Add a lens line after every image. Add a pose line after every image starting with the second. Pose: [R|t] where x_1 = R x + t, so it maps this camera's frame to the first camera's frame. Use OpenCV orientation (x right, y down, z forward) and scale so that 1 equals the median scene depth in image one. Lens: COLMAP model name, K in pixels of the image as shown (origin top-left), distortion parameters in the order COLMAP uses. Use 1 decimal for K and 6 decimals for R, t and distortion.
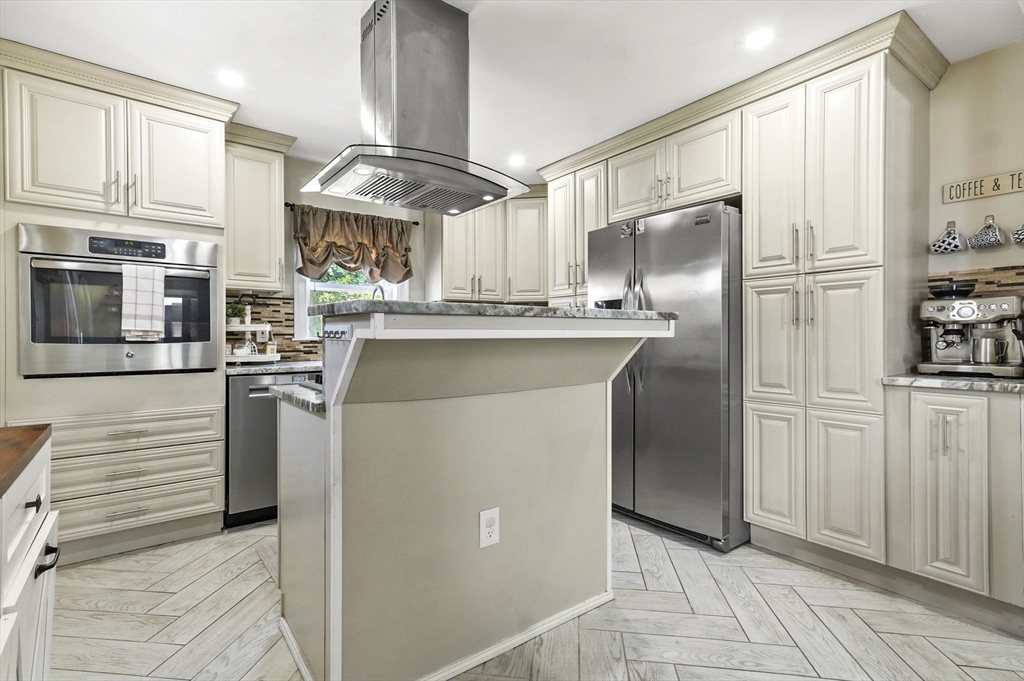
lens RADIAL K [[494.5, 0, 508.4], [0, 494.5, 340.5], [0, 0, 1]] dist [0.013407, 0.005847]
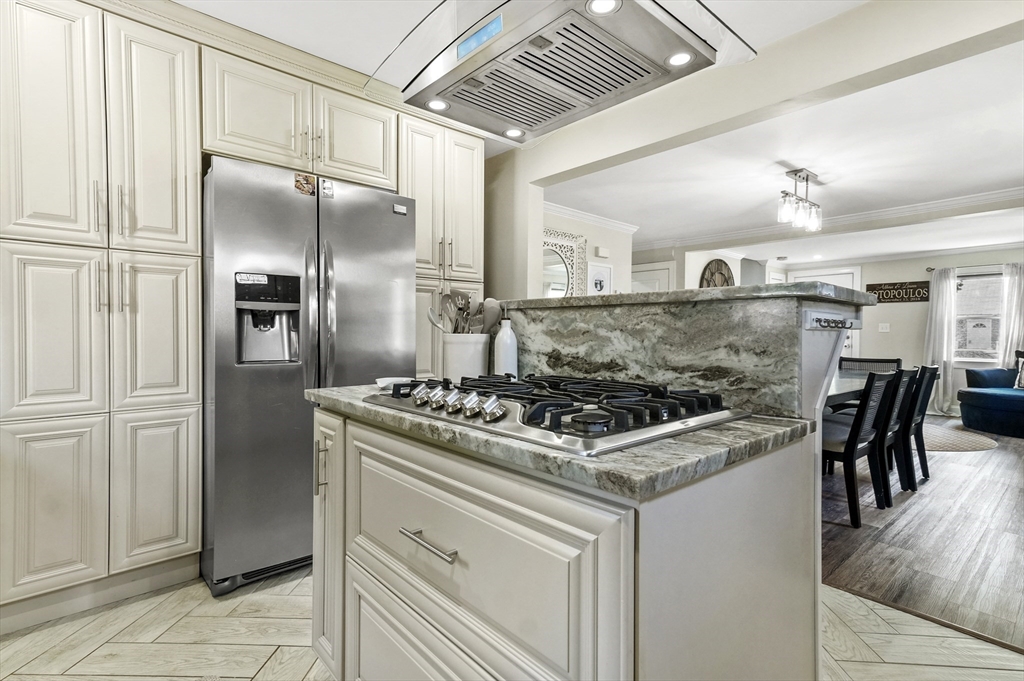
lens RADIAL K [[494.5, 0, 515.1], [0, 494.5, 338.6], [0, 0, 1]] dist [0.013407, 0.005847]
pose [[-0.092998, -0.011708, 0.995597, -0.482239], [0.003484, 0.999921, 0.012084, 0.000381], [-0.995660, 0.004593, -0.092950, 0.677747]]
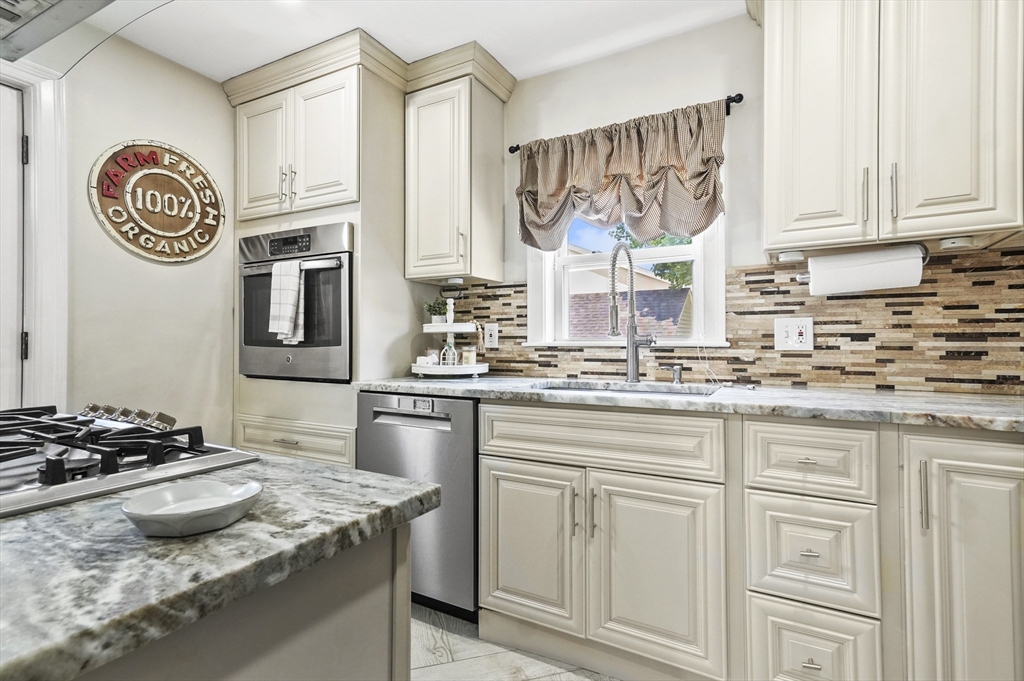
lens RADIAL K [[494.5, 0, 510.5], [0, 494.5, 336.5], [0, 0, 1]] dist [0.013407, 0.005847]
pose [[0.405542, -0.008397, -0.914038, 0.194901], [-0.009955, 0.999858, -0.013603, -0.003925], [0.914022, 0.014616, 0.405400, 0.764946]]
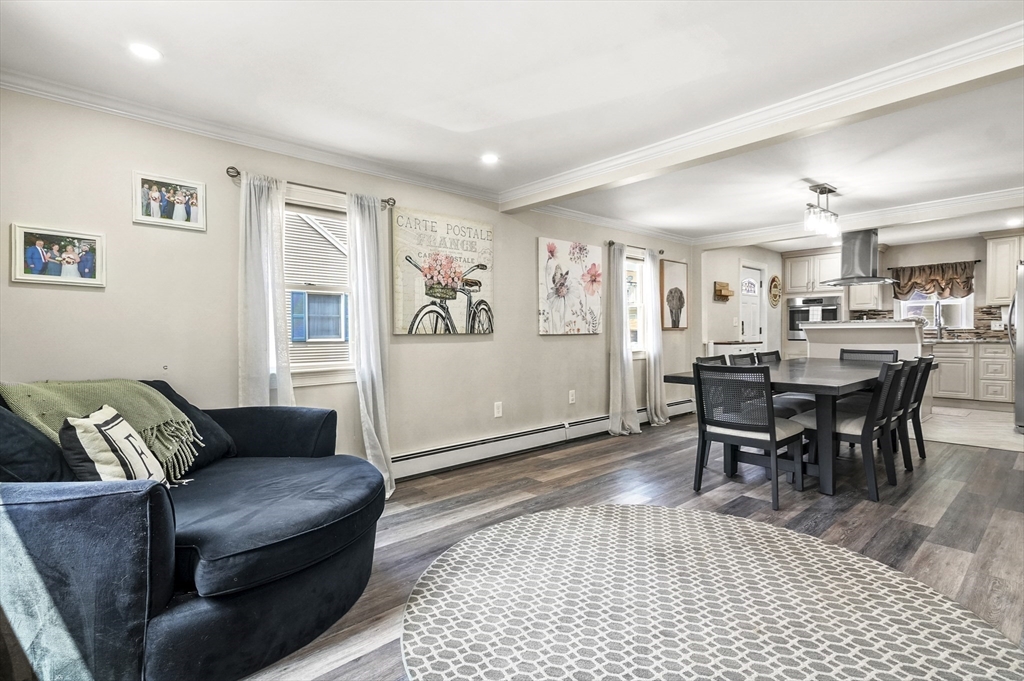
lens RADIAL K [[494.5, 0, 511.3], [0, 494.5, 340.3], [0, 0, 1]] dist [0.013407, 0.005847]
pose [[0.093499, 0.014405, -0.995515, 1.725962], [-0.000684, 0.999896, 0.014404, 0.015563], [0.995619, -0.000666, 0.093499, -0.945879]]
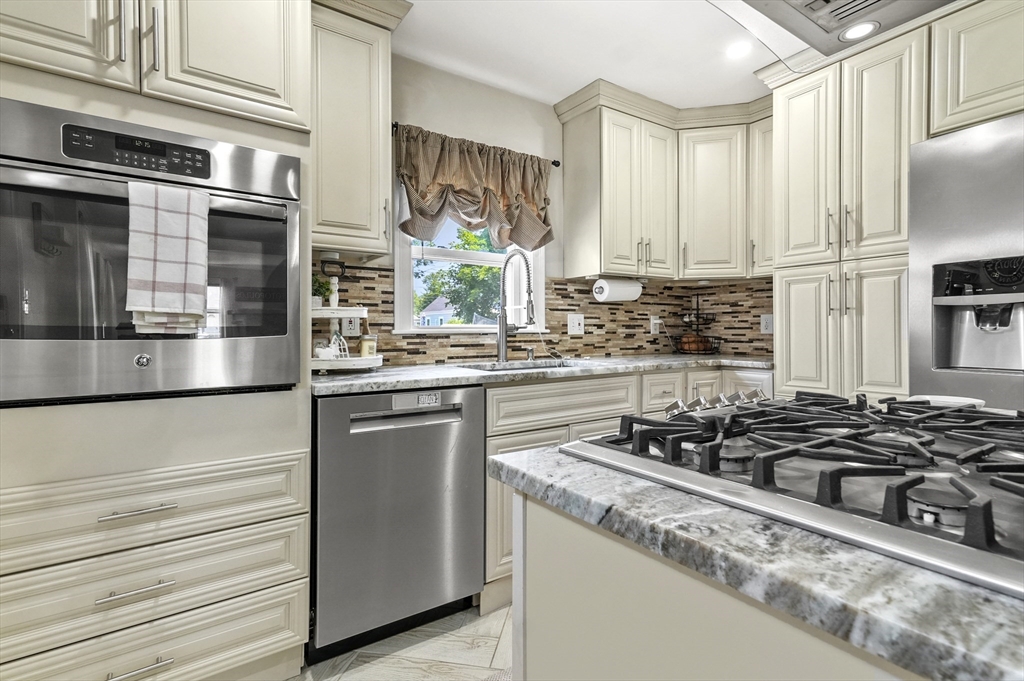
lens RADIAL K [[494.5, 0, 504.3], [0, 494.5, 331.4], [0, 0, 1]] dist [0.013407, 0.005847]
pose [[0.998583, 0.000234, -0.053218, -0.274564], [-0.000601, 0.999976, -0.006875, 0.001320], [0.053215, 0.006898, 0.998559, 0.386892]]
